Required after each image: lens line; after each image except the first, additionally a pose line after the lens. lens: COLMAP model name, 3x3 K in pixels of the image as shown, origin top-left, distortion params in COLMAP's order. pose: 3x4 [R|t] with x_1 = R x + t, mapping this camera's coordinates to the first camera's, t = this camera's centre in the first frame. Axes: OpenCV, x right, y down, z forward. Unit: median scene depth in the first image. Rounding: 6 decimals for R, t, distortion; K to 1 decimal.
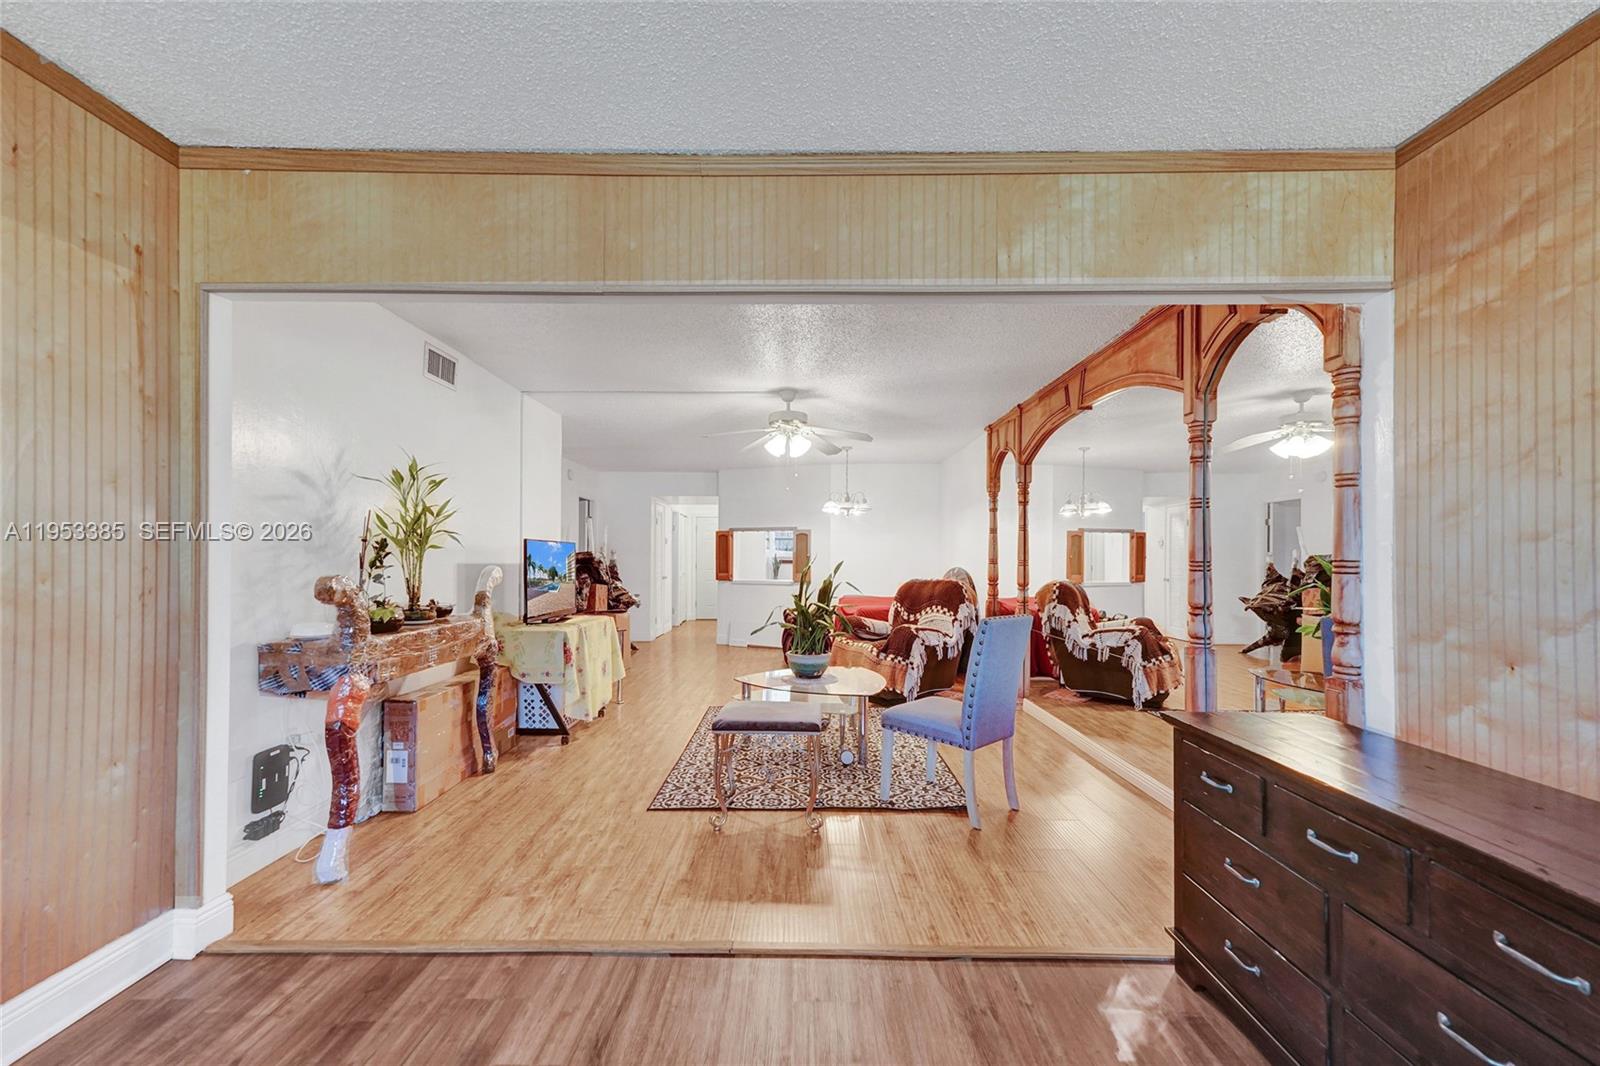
lens RADIAL K [[660.6, 0, 791.7], [0, 660.6, 552.6], [0, 0, 1]] dist [0.015881, 0.000174]
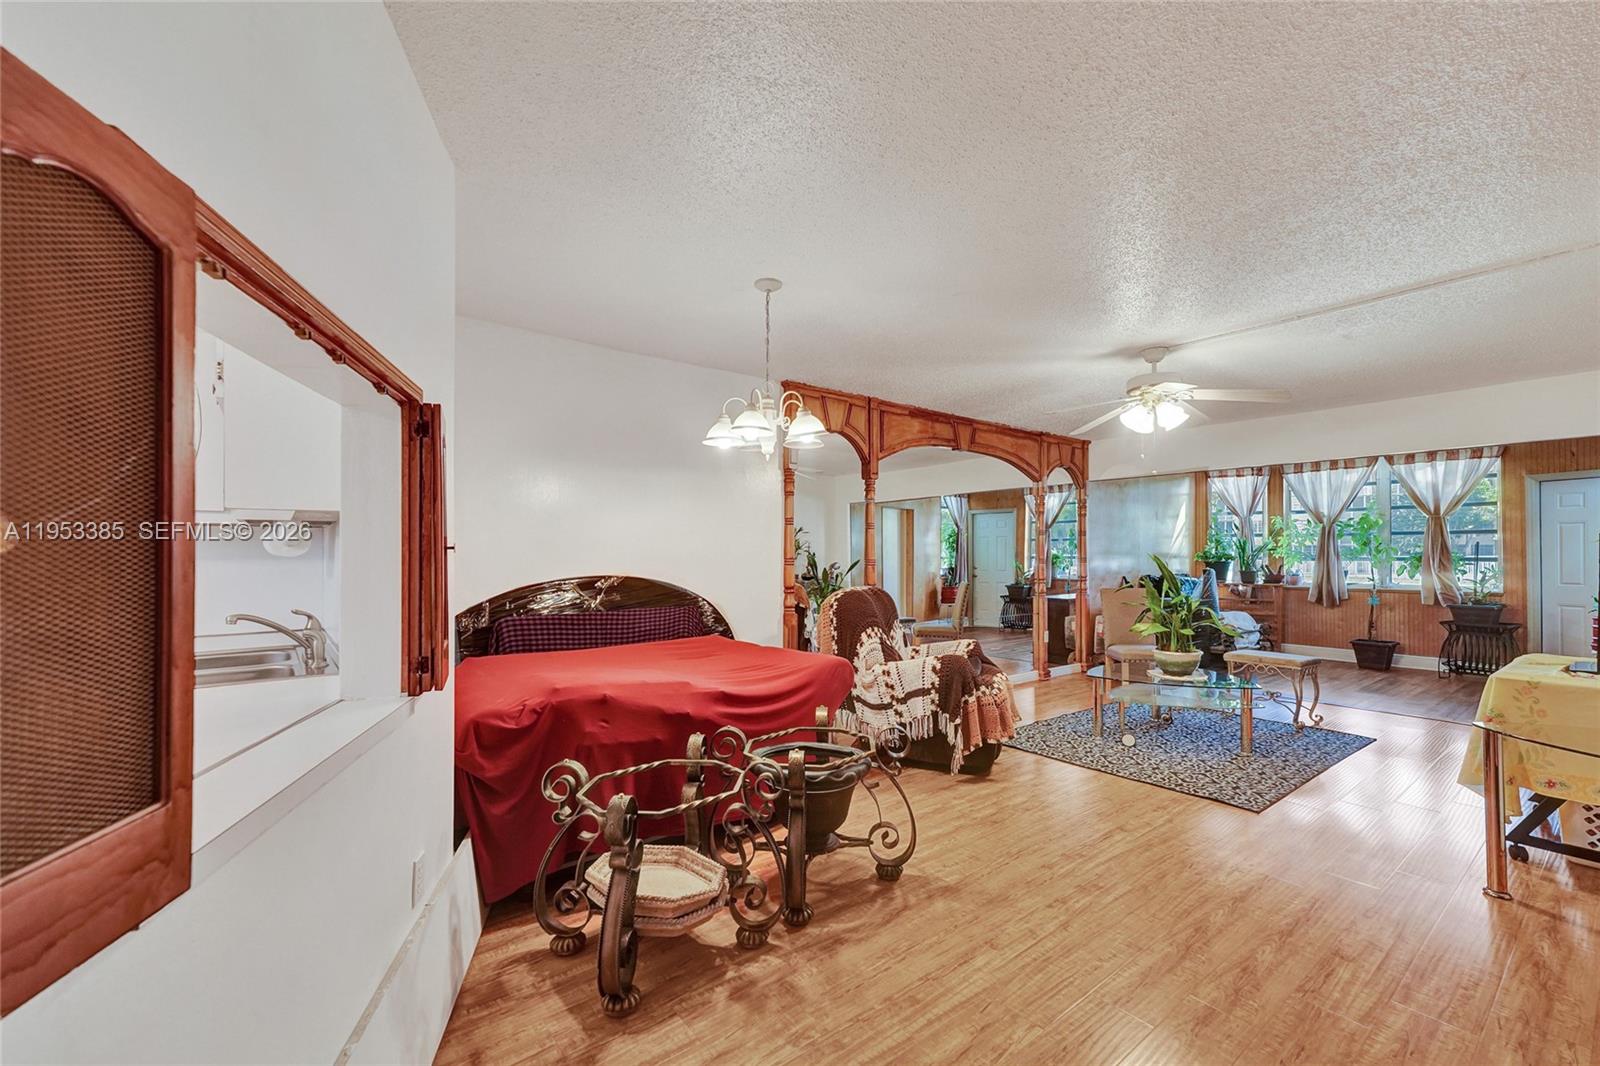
lens RADIAL K [[660.6, 0, 791.7], [0, 660.6, 552.6], [0, 0, 1]] dist [0.015881, 0.000174]
pose [[-0.628921, -0.001519, 0.777468, -0.422588], [-0.011171, 0.999913, -0.007084, 0.011878], [-0.777389, -0.013140, -0.628883, 2.206260]]
